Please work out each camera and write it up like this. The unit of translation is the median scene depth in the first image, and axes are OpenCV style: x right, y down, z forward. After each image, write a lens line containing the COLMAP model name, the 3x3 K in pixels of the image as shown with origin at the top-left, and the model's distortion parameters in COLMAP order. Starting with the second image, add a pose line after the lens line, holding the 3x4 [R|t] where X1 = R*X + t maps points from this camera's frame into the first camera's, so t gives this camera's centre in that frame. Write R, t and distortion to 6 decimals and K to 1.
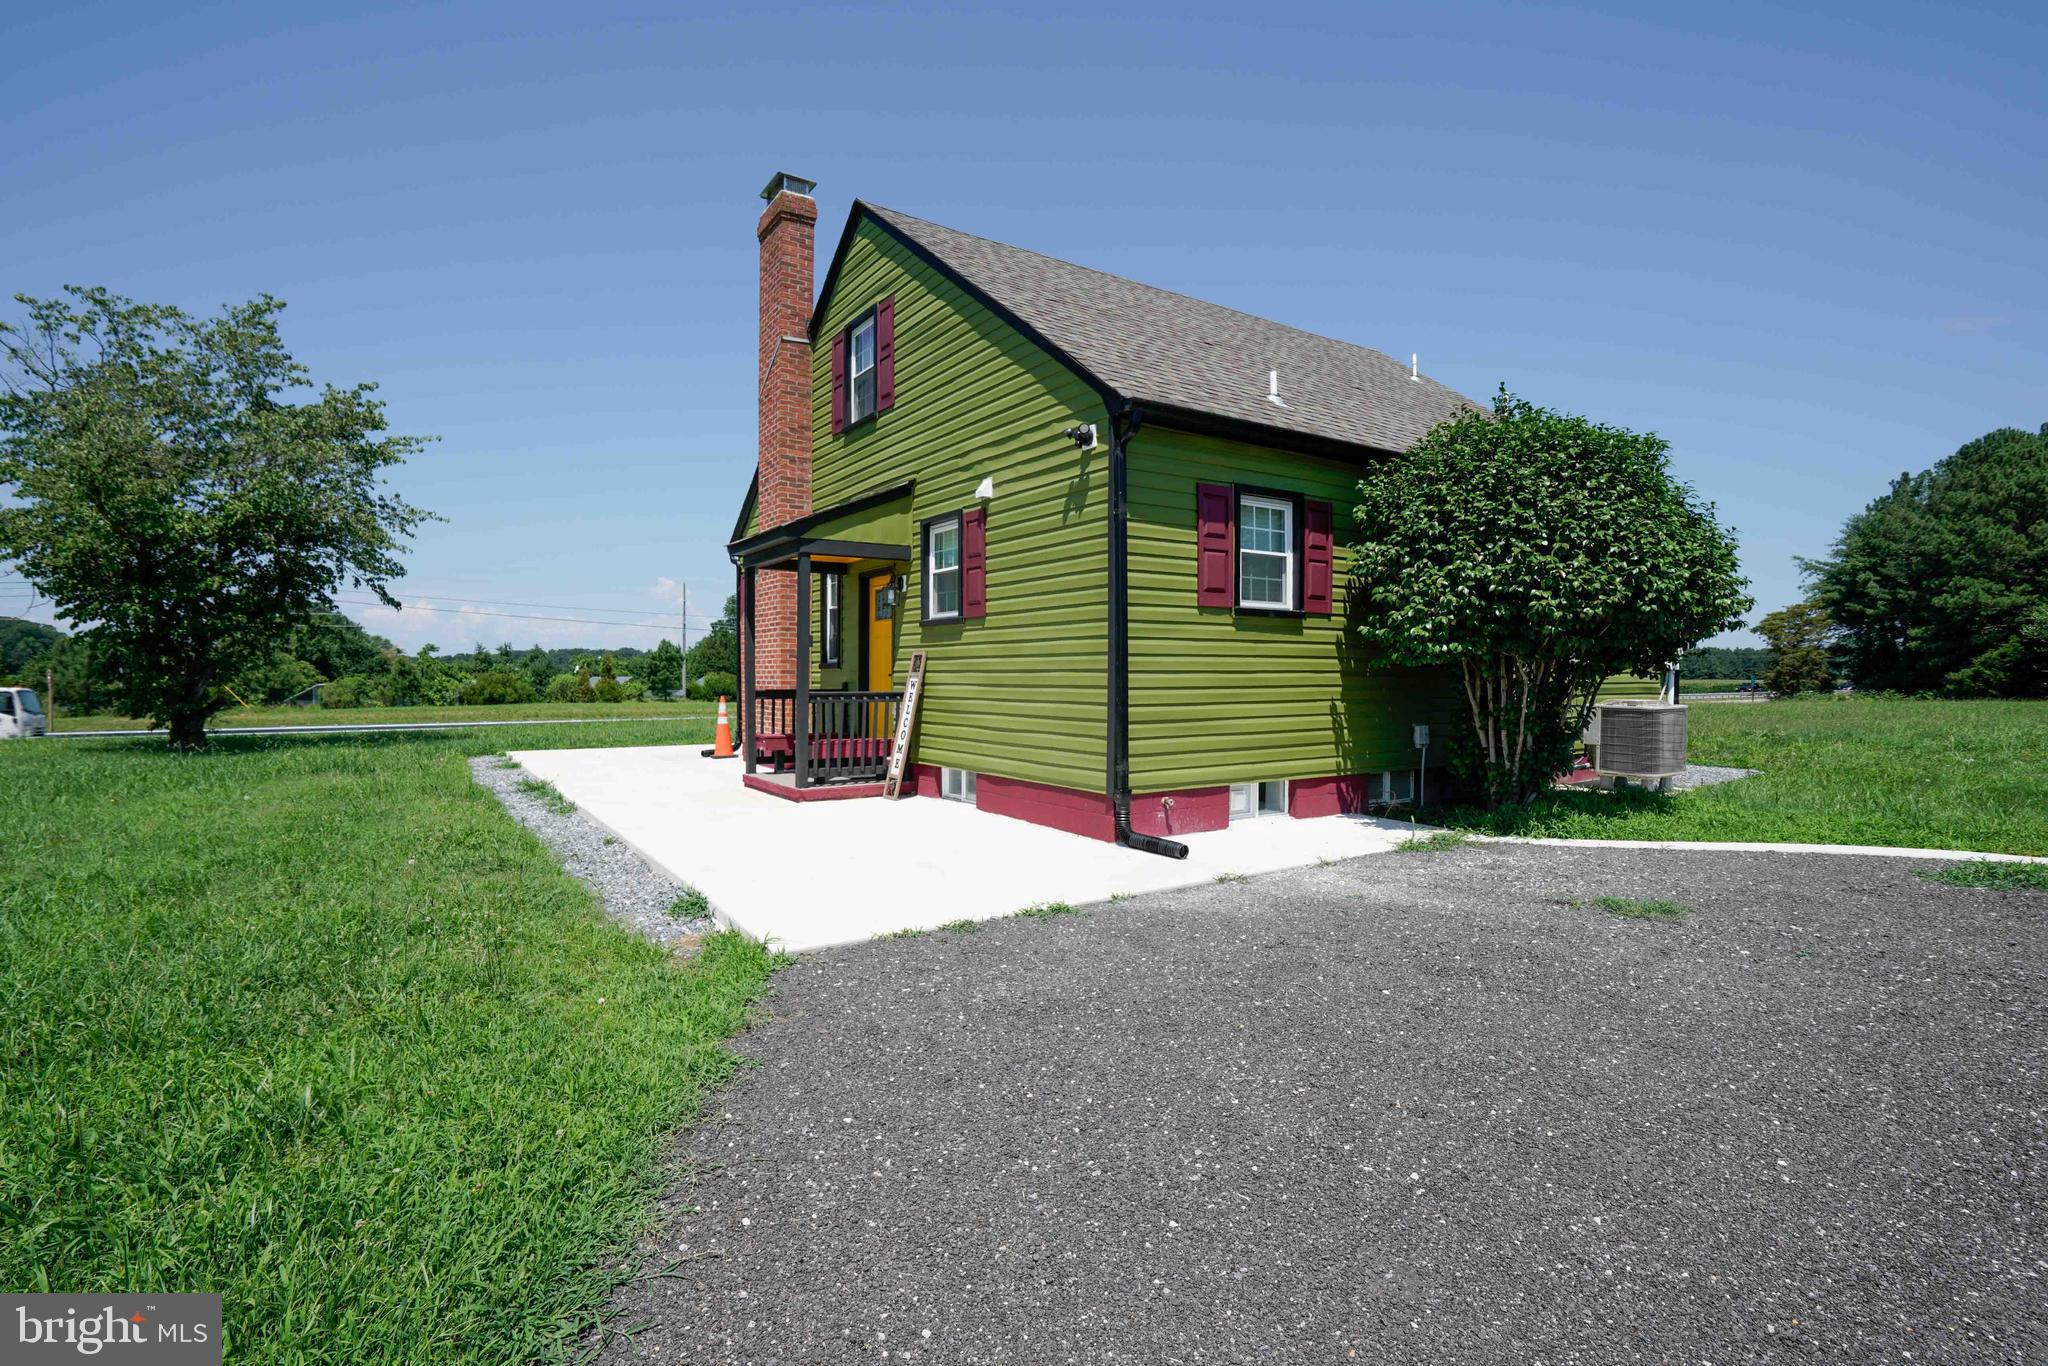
lens RADIAL K [[975.2, 0, 986.0], [0, 975.2, 688.2], [0, 0, 1]] dist [-0.045979, 0.015708]
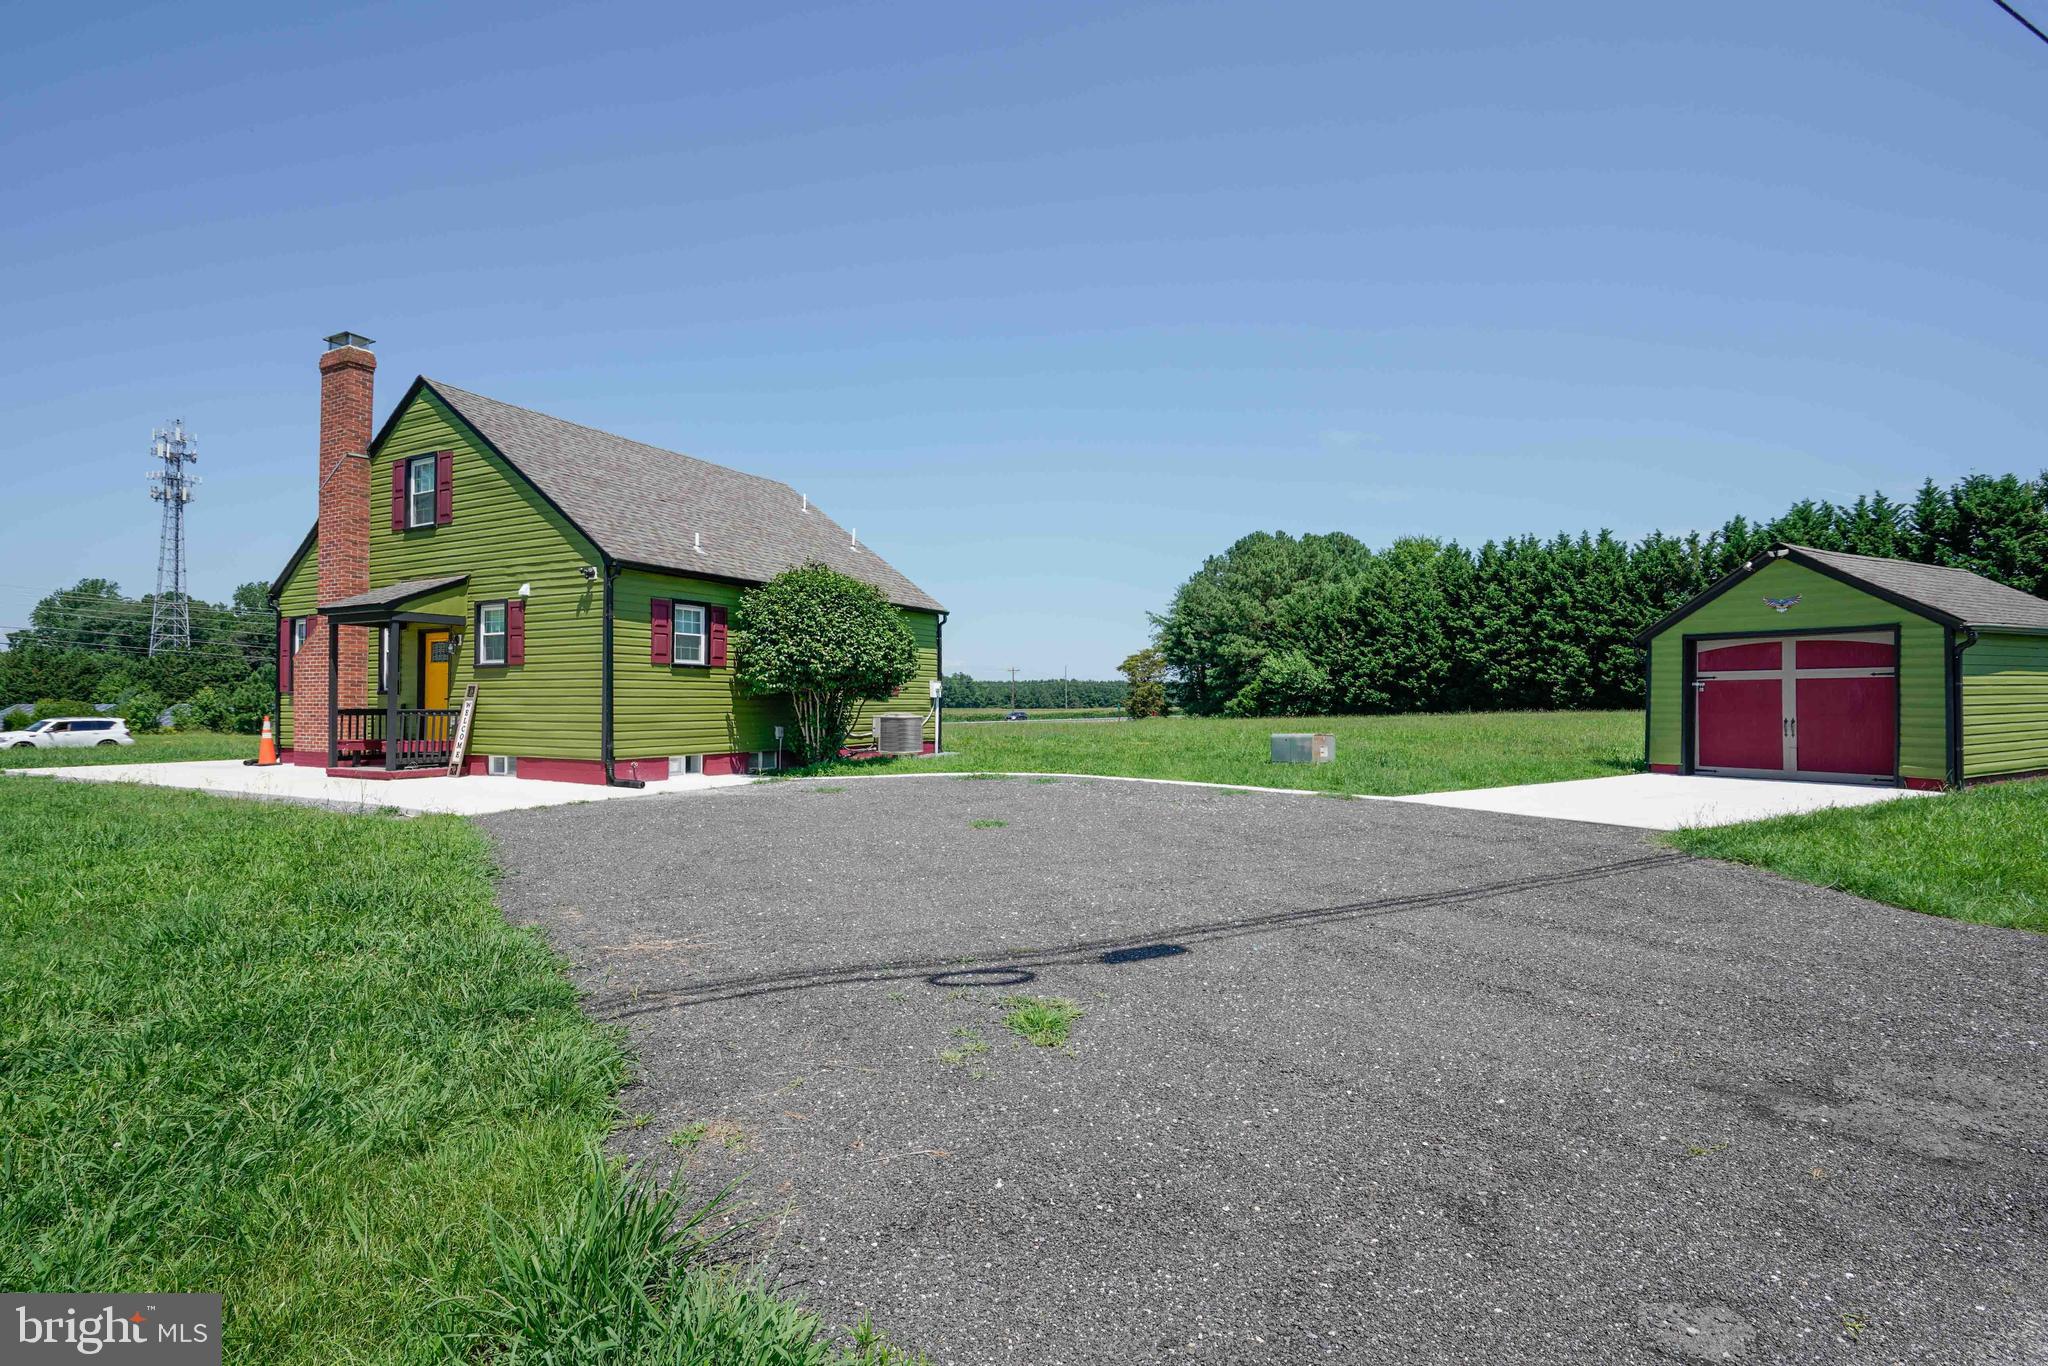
lens RADIAL K [[975.2, 0, 1009.0], [0, 975.2, 695.3], [0, 0, 1]] dist [-0.045979, 0.015708]
pose [[0.855121, 0.004995, 0.518405, -0.125237], [0.006190, 0.999784, -0.019845, 0.016103], [-0.518392, 0.020179, 0.854905, -0.735388]]
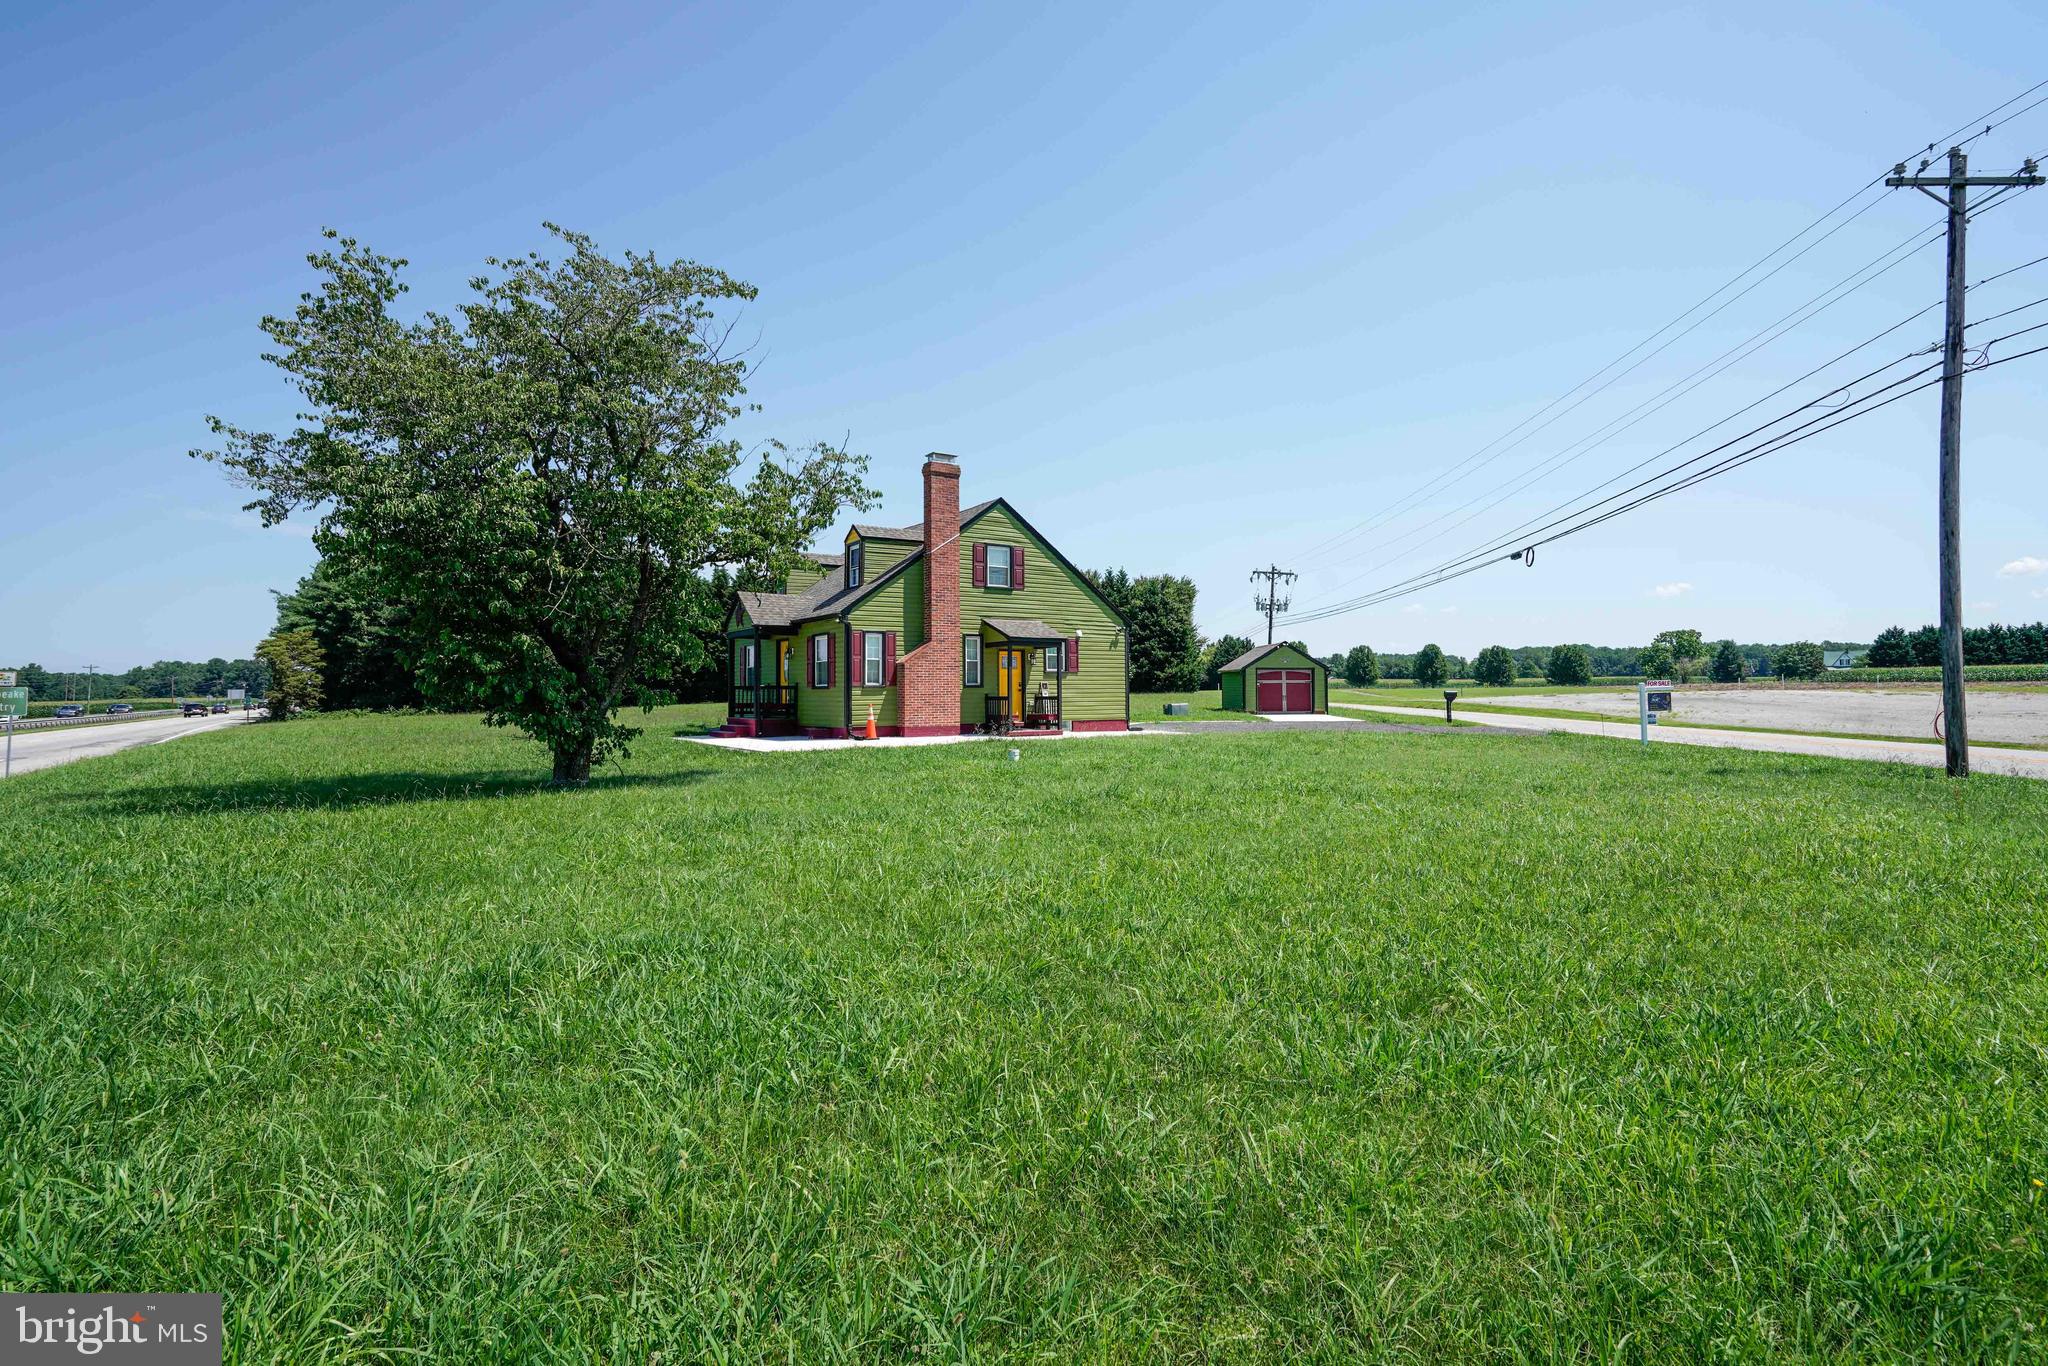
lens RADIAL K [[975.2, 0, 1119.5], [0, 975.2, 656.1], [0, 0, 1]] dist [-0.045979, 0.015708]
pose [[-0.120332, 0.036561, 0.992060, -2.749606], [0.020345, 0.999203, -0.034356, -0.009780], [-0.992525, 0.016050, -0.120980, 1.054889]]
